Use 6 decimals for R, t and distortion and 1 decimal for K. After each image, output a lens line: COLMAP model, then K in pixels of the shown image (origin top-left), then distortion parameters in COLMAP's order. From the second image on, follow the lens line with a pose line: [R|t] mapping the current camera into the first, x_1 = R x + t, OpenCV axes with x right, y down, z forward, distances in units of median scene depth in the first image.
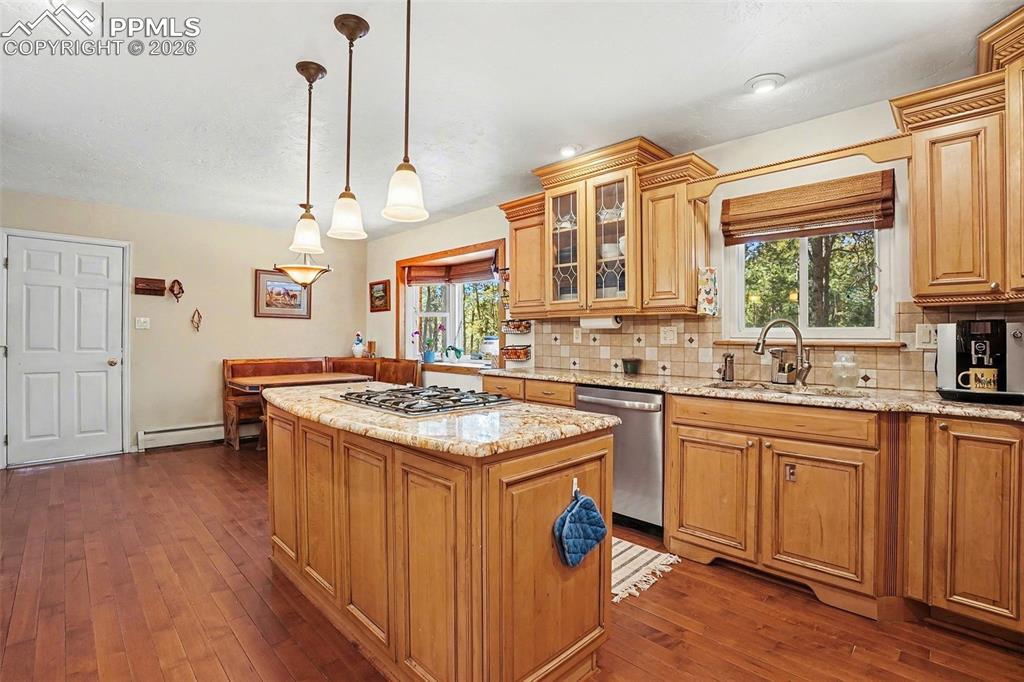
lens RADIAL K [[477.4, 0, 508.3], [0, 477.4, 336.5], [0, 0, 1]] dist [-0.069191, 0.025701]
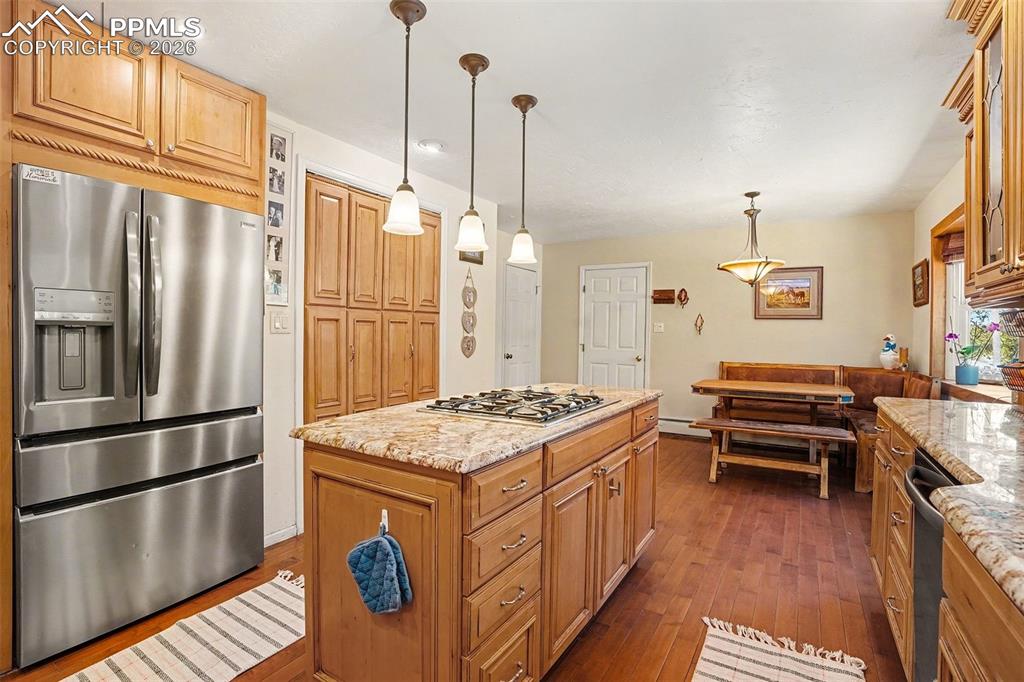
lens RADIAL K [[477.4, 0, 508.3], [0, 477.4, 336.5], [0, 0, 1]] dist [-0.069191, 0.025701]
pose [[0.242011, 0.002159, -0.970271, 0.301640], [-0.010475, 0.999945, -0.000388, -0.000707], [0.970217, 0.010257, 0.242020, 0.309679]]
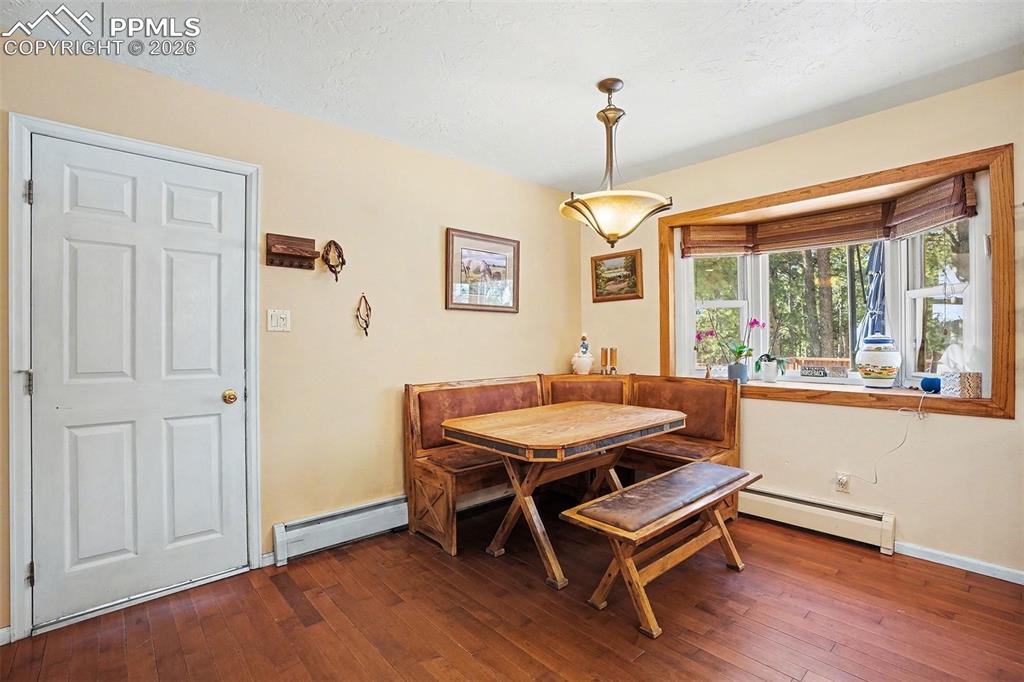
lens RADIAL K [[477.4, 0, 508.3], [0, 477.4, 336.5], [0, 0, 1]] dist [-0.069191, 0.025701]
pose [[0.999174, -0.012075, -0.038788, -0.492188], [0.011845, 0.999911, -0.006151, -0.003764], [0.038859, 0.005687, 0.999229, 0.457600]]
